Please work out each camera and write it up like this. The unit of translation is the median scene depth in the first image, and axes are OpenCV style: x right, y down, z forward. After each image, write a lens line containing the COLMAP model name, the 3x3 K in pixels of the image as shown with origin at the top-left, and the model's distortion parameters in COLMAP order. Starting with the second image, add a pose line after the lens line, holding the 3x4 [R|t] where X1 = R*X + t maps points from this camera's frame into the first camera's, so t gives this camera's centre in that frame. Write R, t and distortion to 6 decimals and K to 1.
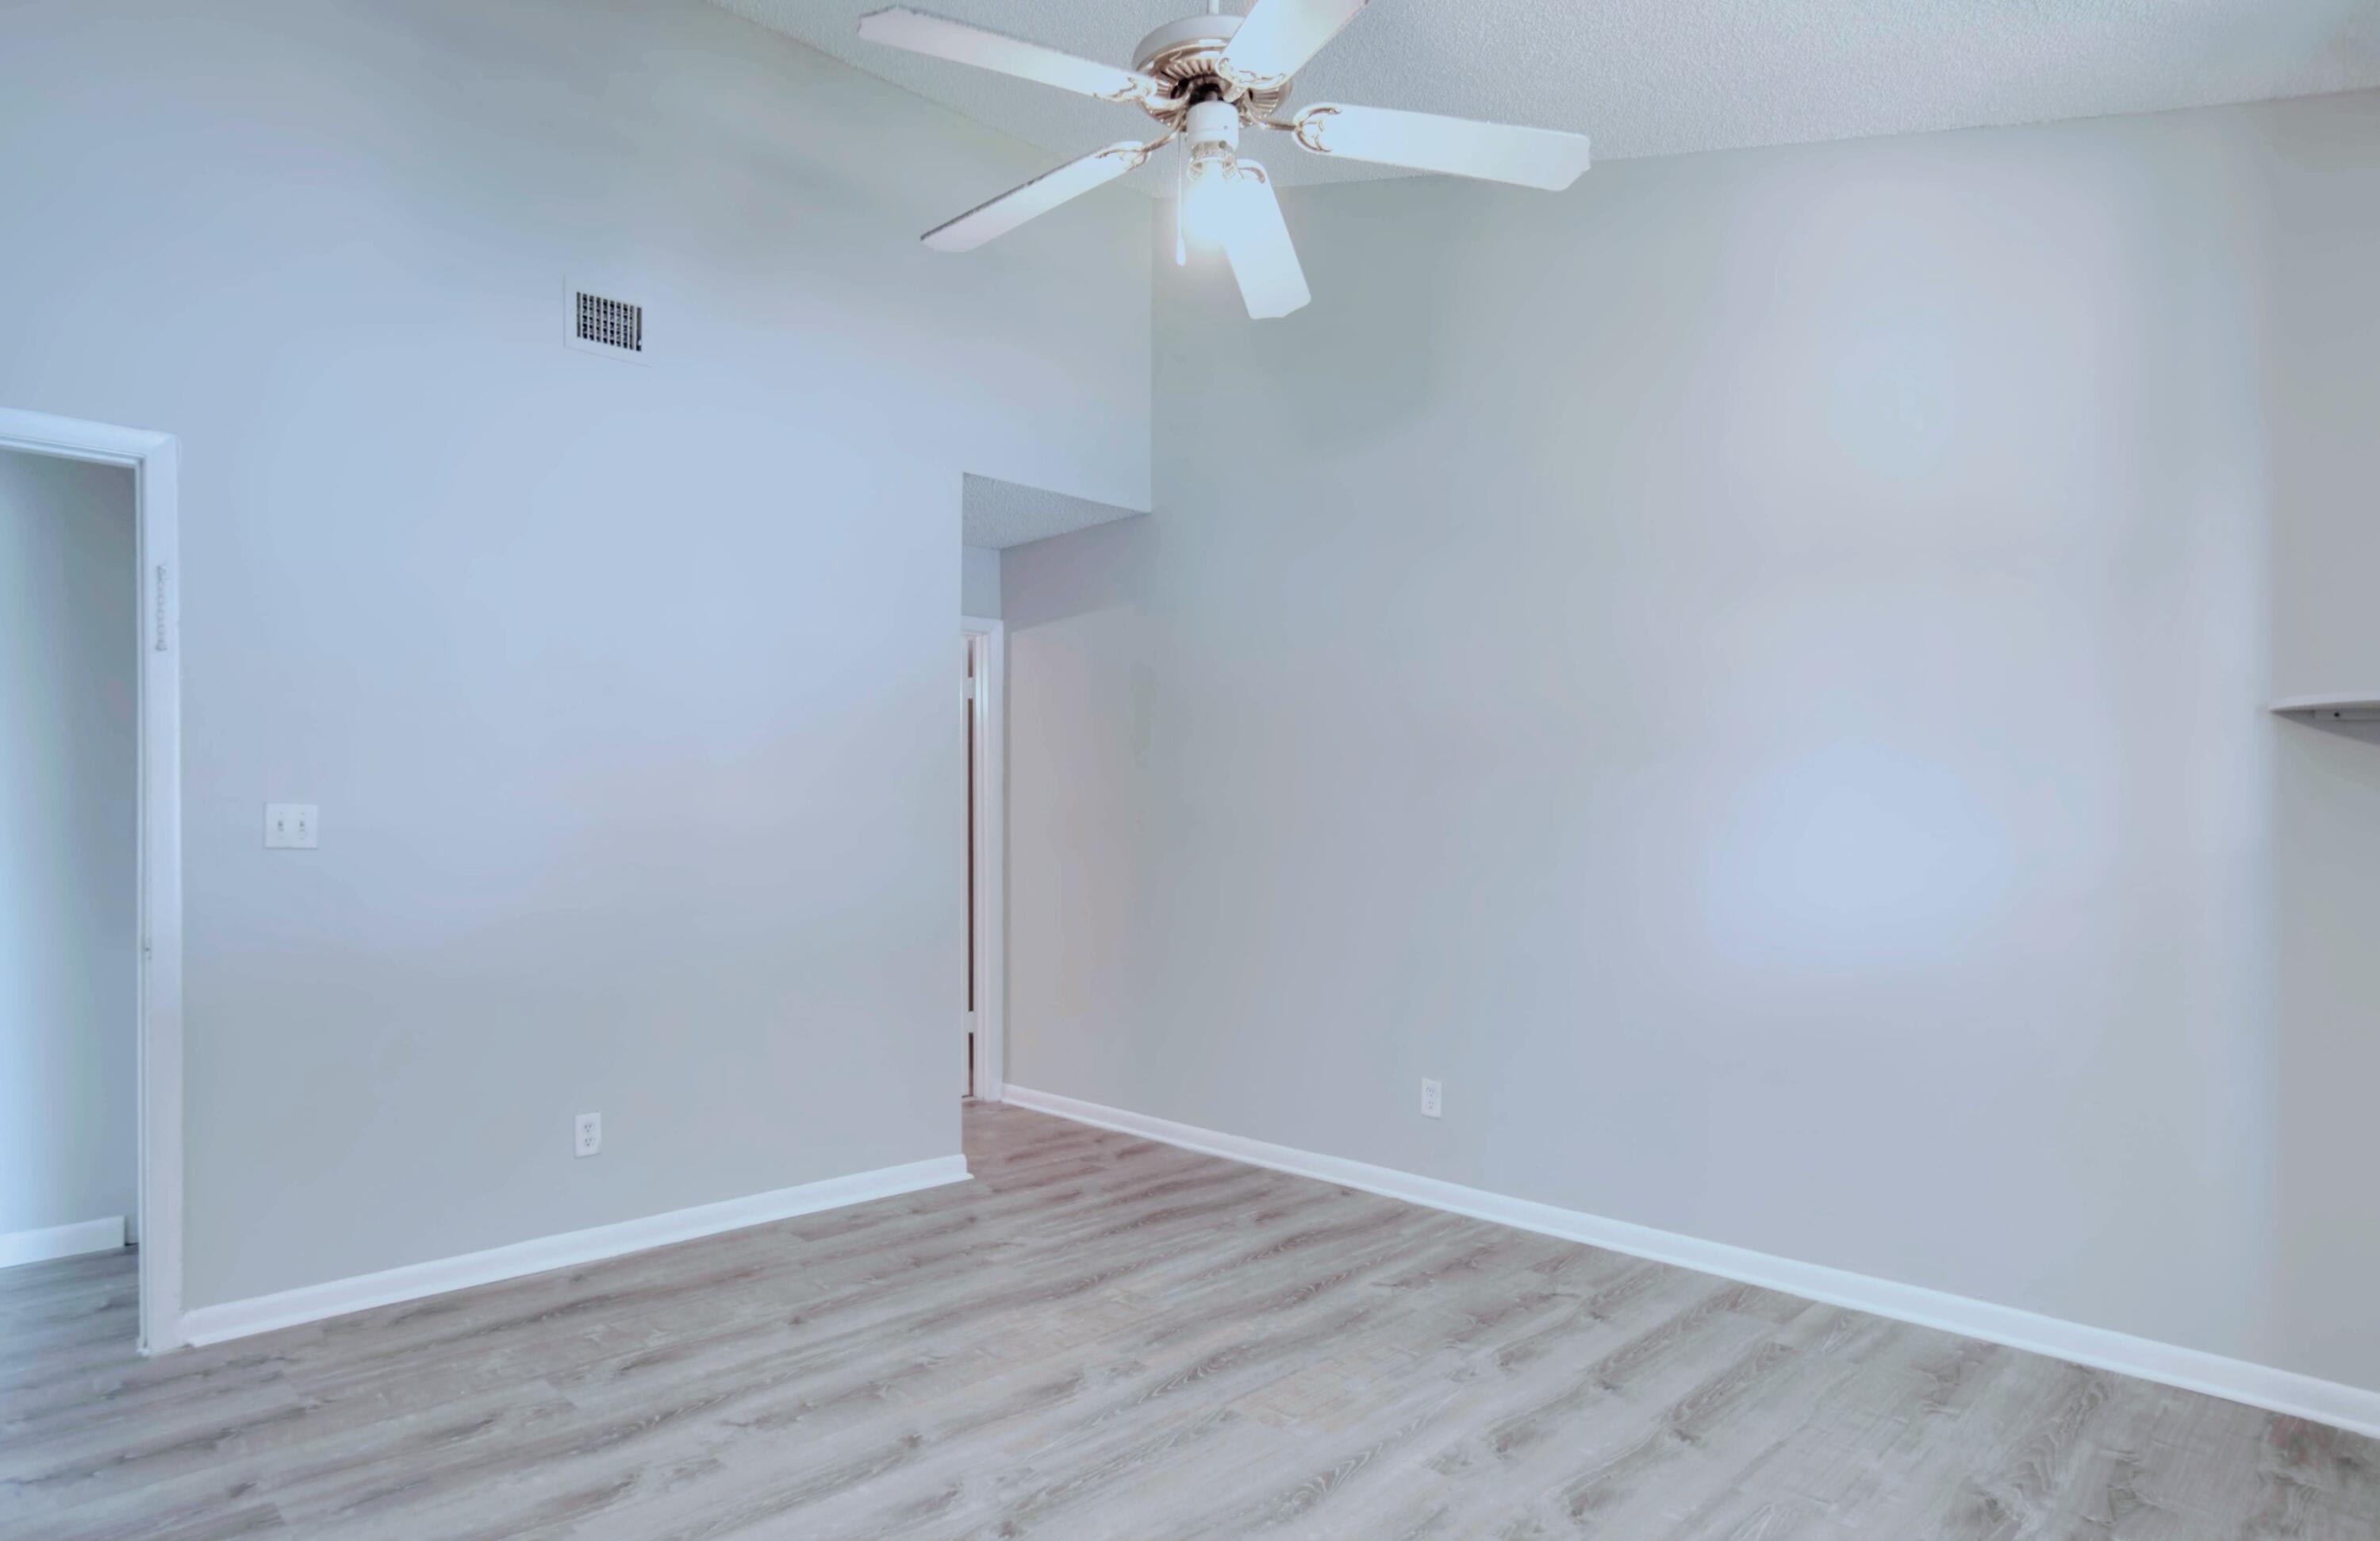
lens RADIAL K [[1389.2, 0, 1186.7], [0, 1389.2, 784.4], [0, 0, 1]] dist [-0.008737, -0.000404]
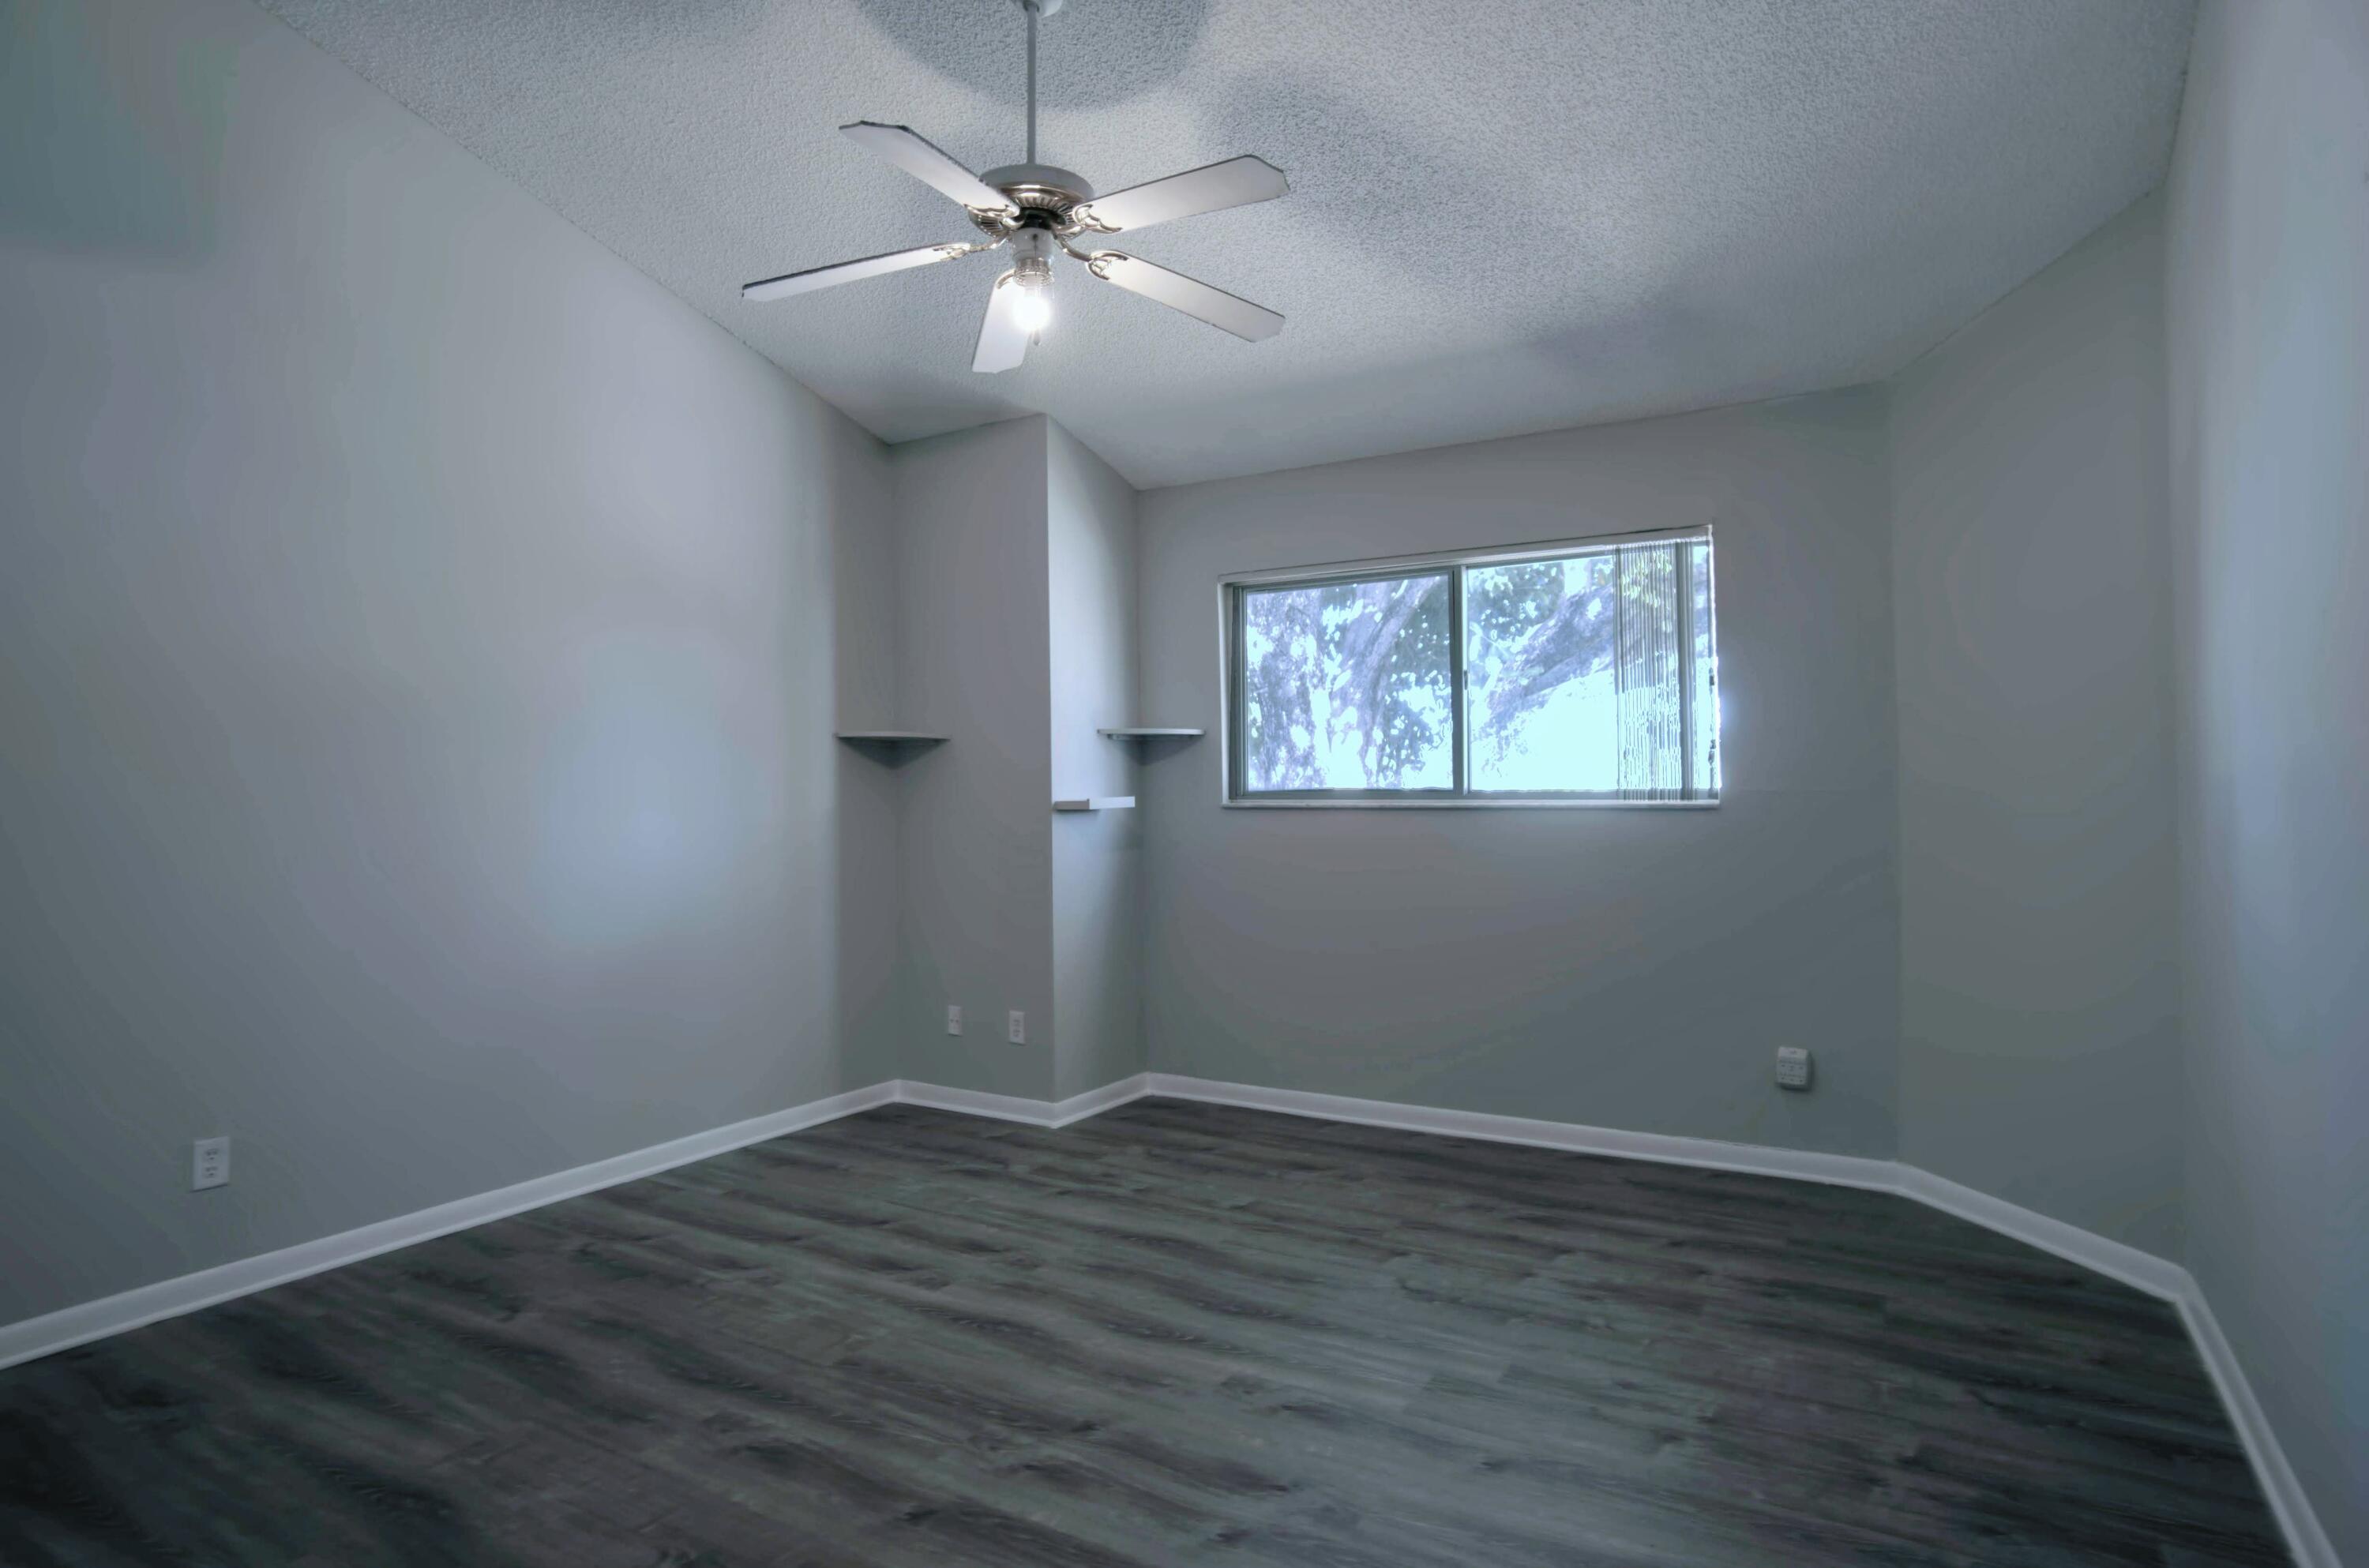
lens RADIAL K [[1258.3, 0, 1179.3], [0, 1258.3, 776.2], [0, 0, 1]] dist [-0.021998, 0.007068]
pose [[-0.250520, 0.016903, 0.967964, -0.918842], [-0.011824, 0.999720, -0.020518, 0.030196], [-0.968039, -0.016586, -0.250250, 0.969908]]
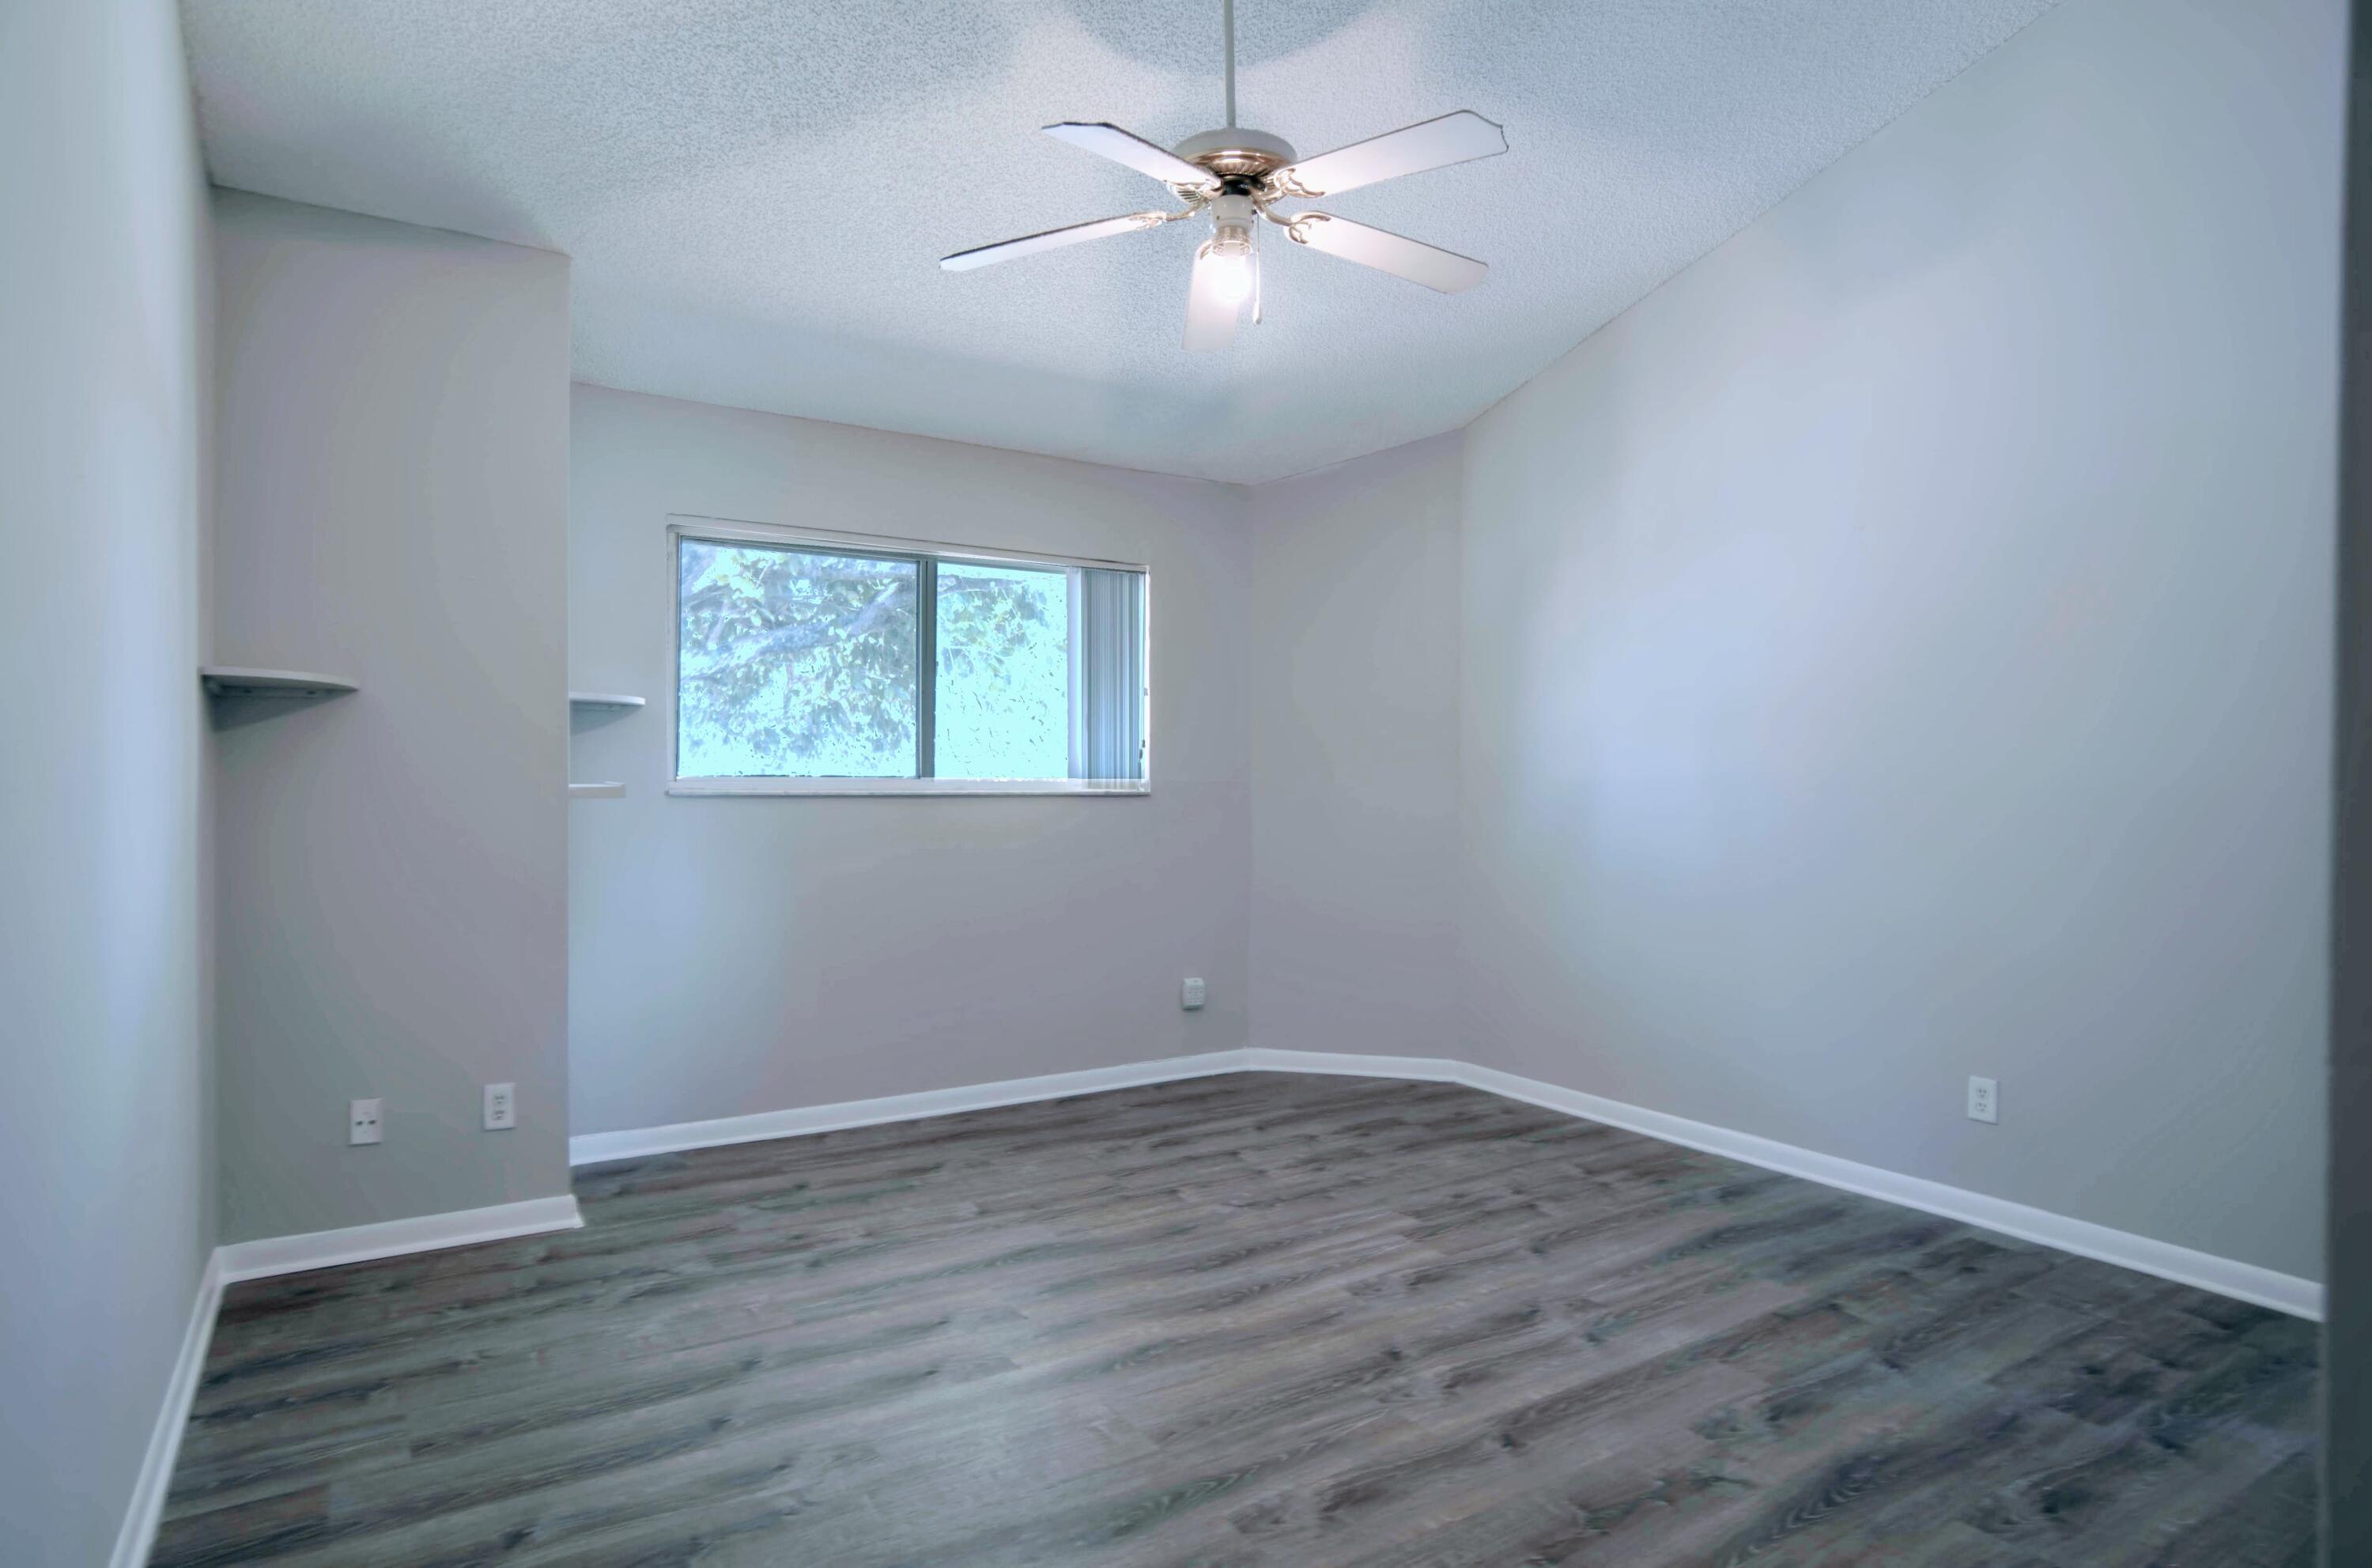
lens RADIAL K [[1260.1, 0, 1200.5], [0, 1260.1, 788.6], [0, 0, 1]] dist [-0.021998, 0.007068]
pose [[-0.976624, -0.005072, 0.214894, -0.160733], [-0.008449, 0.999855, -0.014801, 0.045097], [-0.214788, -0.016271, -0.976525, 1.740466]]
